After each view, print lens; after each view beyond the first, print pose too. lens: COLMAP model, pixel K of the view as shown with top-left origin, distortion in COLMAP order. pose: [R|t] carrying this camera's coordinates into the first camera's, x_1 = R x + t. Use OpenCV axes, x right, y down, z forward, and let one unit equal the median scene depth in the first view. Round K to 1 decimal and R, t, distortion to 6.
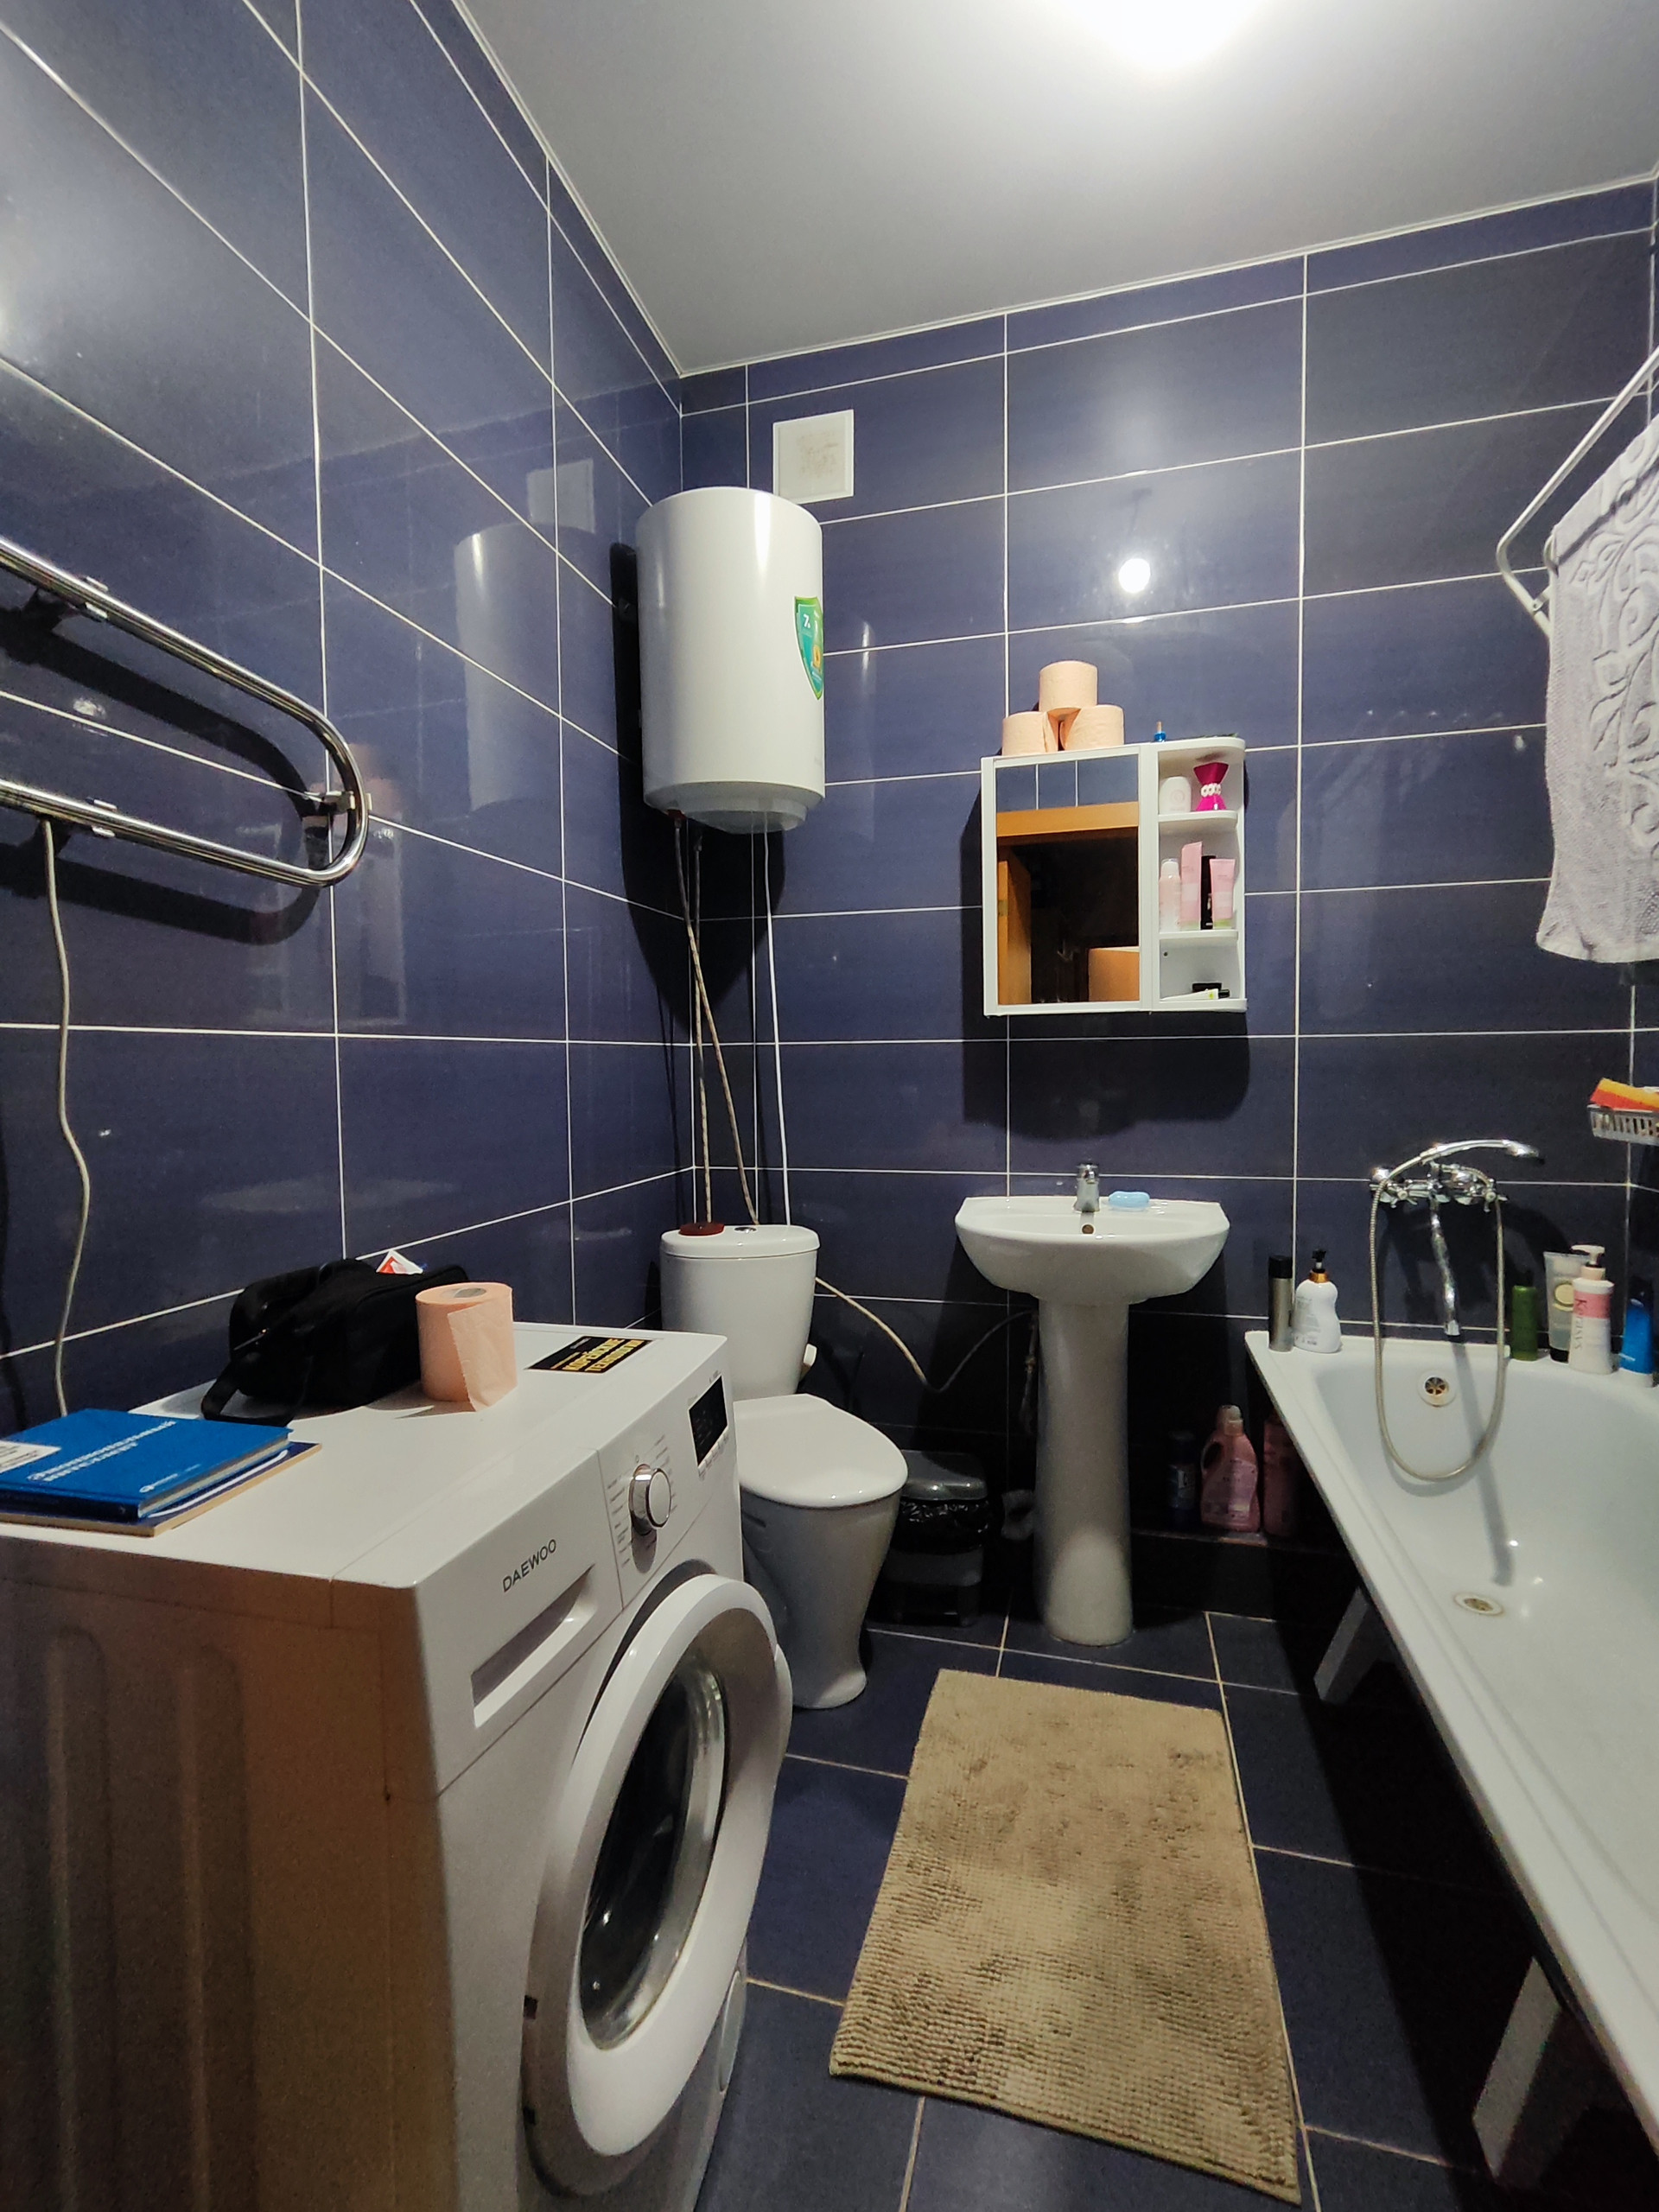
lens RADIAL K [[1006.0, 0, 841.7], [0, 1006.0, 1117.4], [0, 0, 1]] dist [-0.014700, 0.010508]
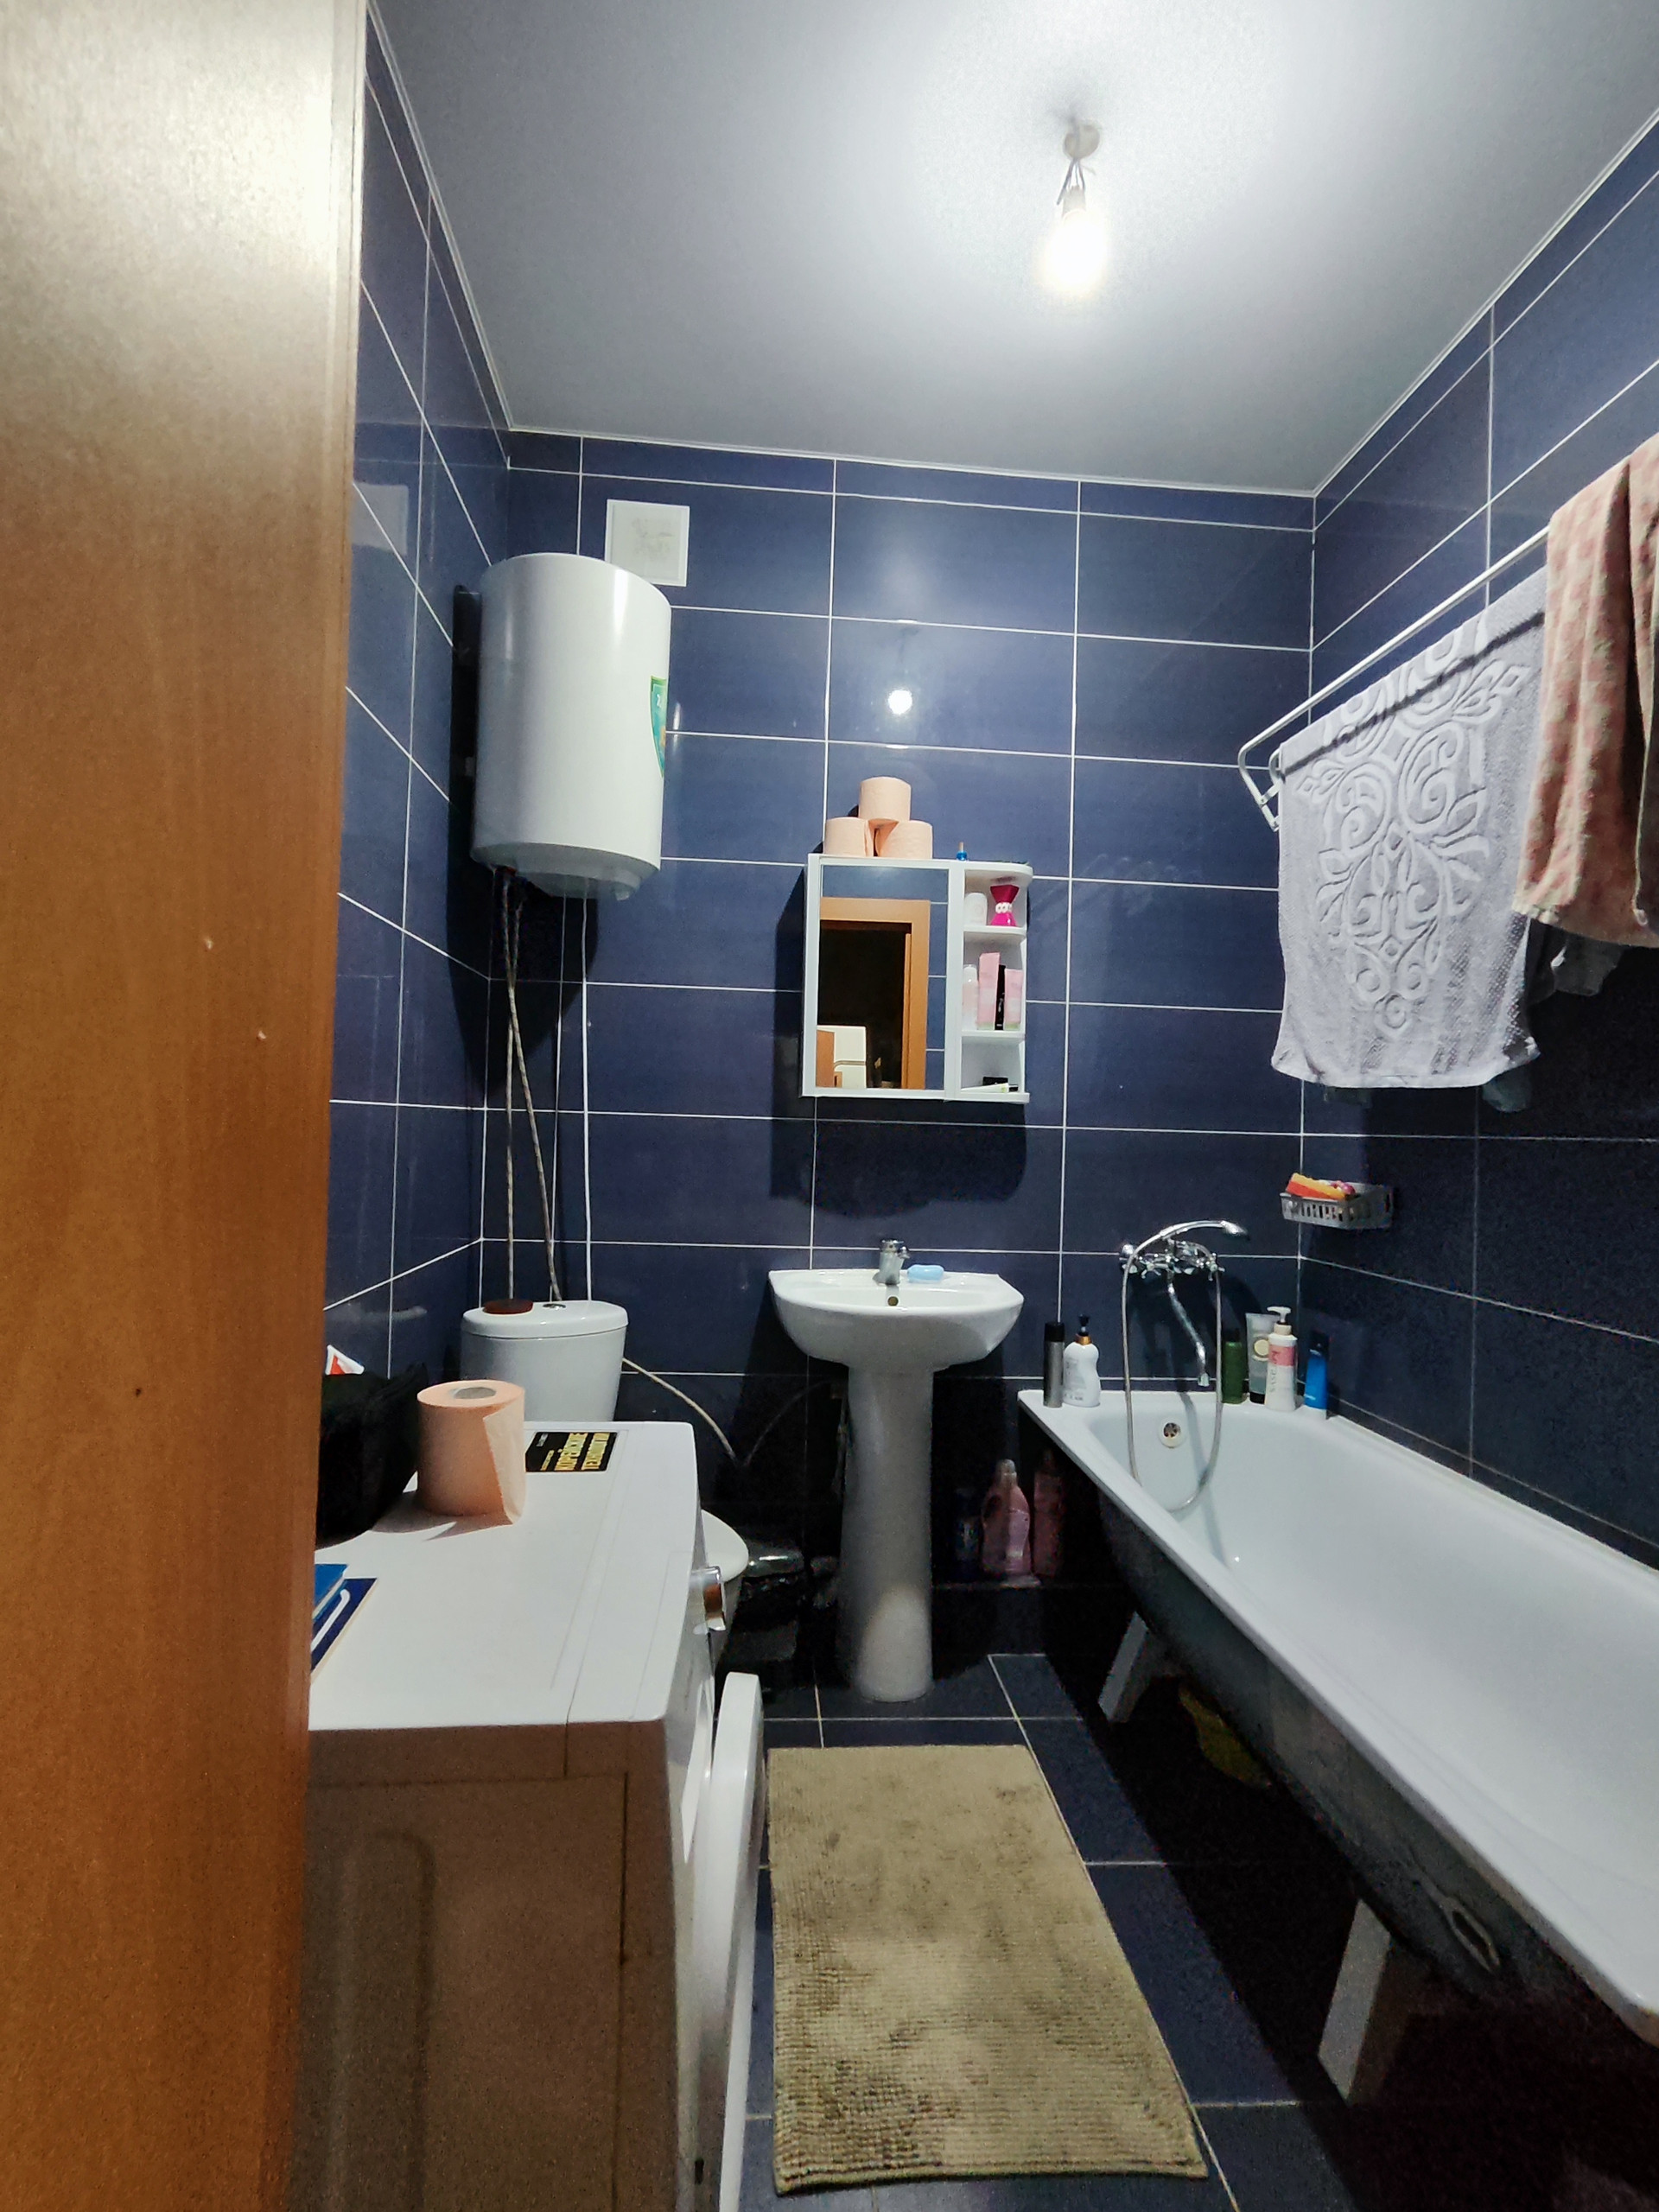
lens RADIAL K [[1006.0, 0, 827.2], [0, 1006.0, 1117.6], [0, 0, 1]] dist [-0.014700, 0.010508]
pose [[0.941653, 0.043410, 0.333773, -0.193028], [-0.022960, 0.997623, -0.064974, -0.011645], [-0.335800, 0.053519, 0.940412, 0.009471]]
